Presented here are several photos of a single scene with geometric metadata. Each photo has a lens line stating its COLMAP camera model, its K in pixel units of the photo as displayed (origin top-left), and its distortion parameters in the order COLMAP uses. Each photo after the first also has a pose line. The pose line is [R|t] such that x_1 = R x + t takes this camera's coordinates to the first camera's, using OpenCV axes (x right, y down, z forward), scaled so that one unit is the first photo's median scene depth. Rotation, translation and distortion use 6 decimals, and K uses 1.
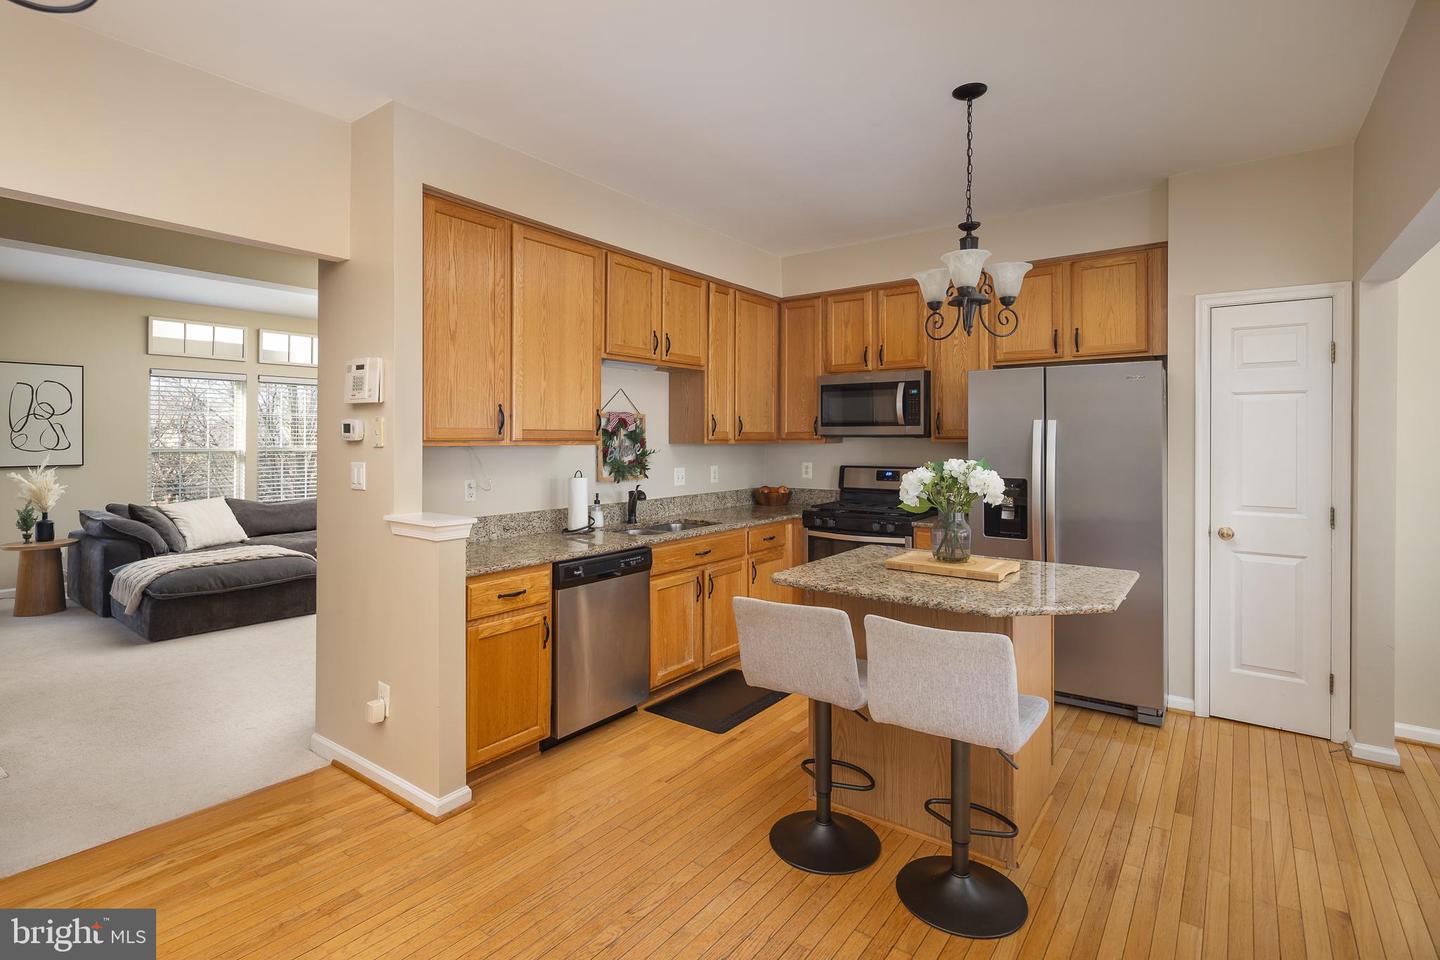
lens RADIAL K [[699.7, 0, 719.9], [0, 699.7, 437.2], [0, 0, 1]] dist [0.000064, -0.000027]
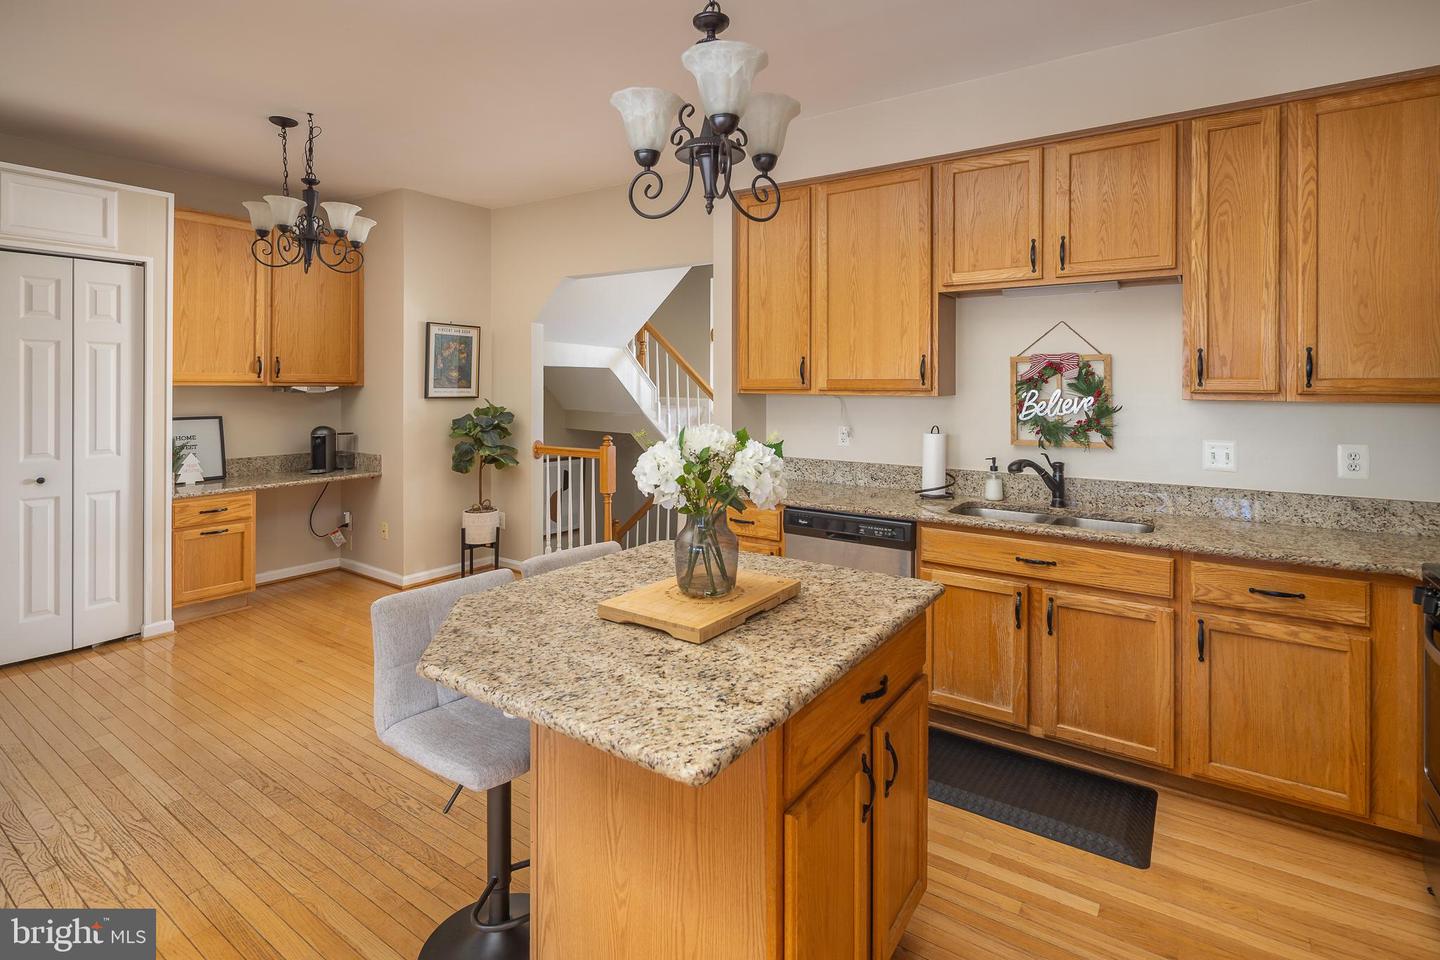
lens RADIAL K [[693.4, 0, 715.2], [0, 693.4, 383.7], [0, 0, 1]] dist [0.001851, 0.000249]
pose [[0.029850, -0.005565, -0.999539, 0.665831], [-0.004692, 0.999973, -0.005708, 0.002218], [0.999543, 0.004860, 0.029823, 0.719392]]
